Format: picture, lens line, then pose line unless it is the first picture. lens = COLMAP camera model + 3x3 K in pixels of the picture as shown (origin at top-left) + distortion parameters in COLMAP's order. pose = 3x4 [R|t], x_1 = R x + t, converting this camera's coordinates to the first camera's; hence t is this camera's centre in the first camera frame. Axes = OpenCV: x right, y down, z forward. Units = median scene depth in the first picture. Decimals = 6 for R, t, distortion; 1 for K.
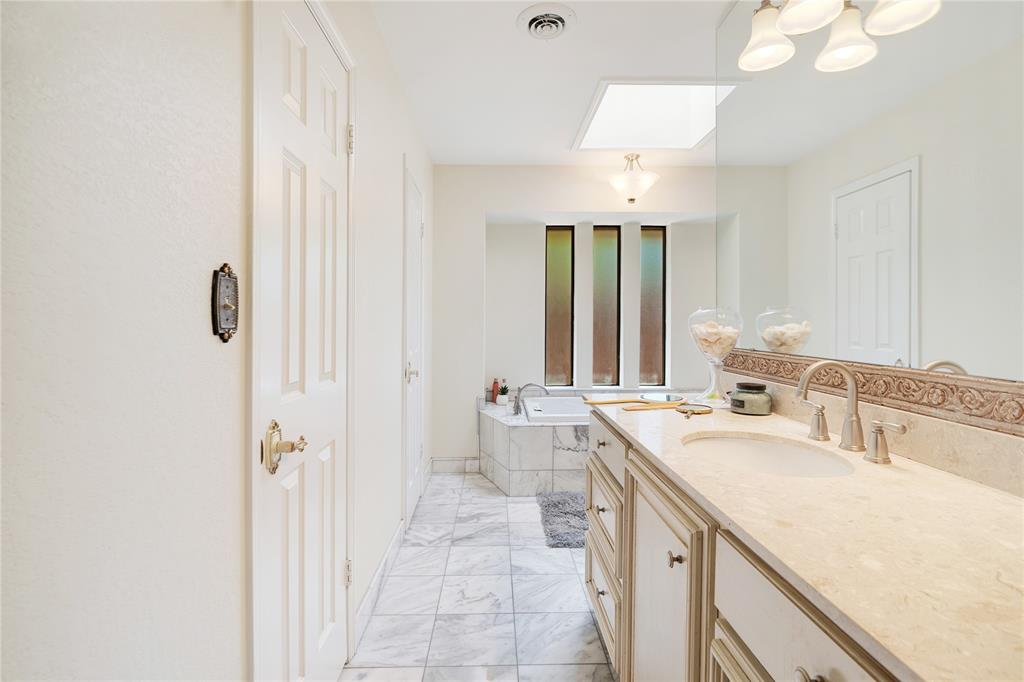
lens RADIAL K [[495.4, 0, 510.3], [0, 495.4, 334.9], [0, 0, 1]] dist [-0.003420, -0.000602]
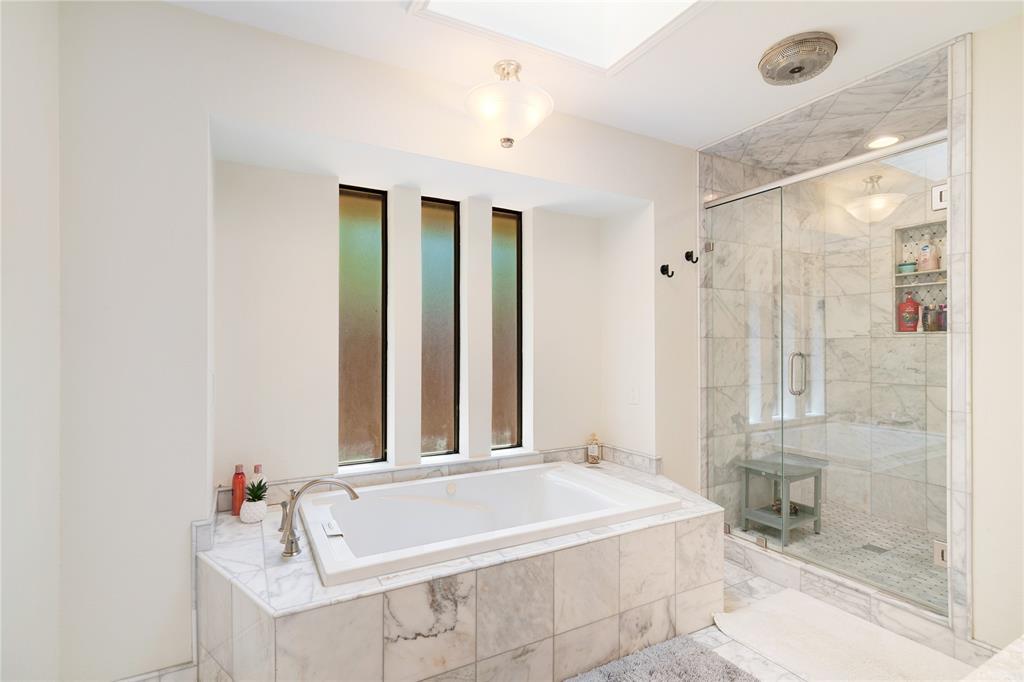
lens RADIAL K [[495.4, 0, 504.9], [0, 495.4, 357.6], [0, 0, 1]] dist [-0.003420, -0.000602]
pose [[0.897467, -0.003387, 0.441069, -0.008334], [0.004809, 0.999986, -0.002107, -0.020312], [-0.441056, 0.004012, 0.897470, 0.432282]]
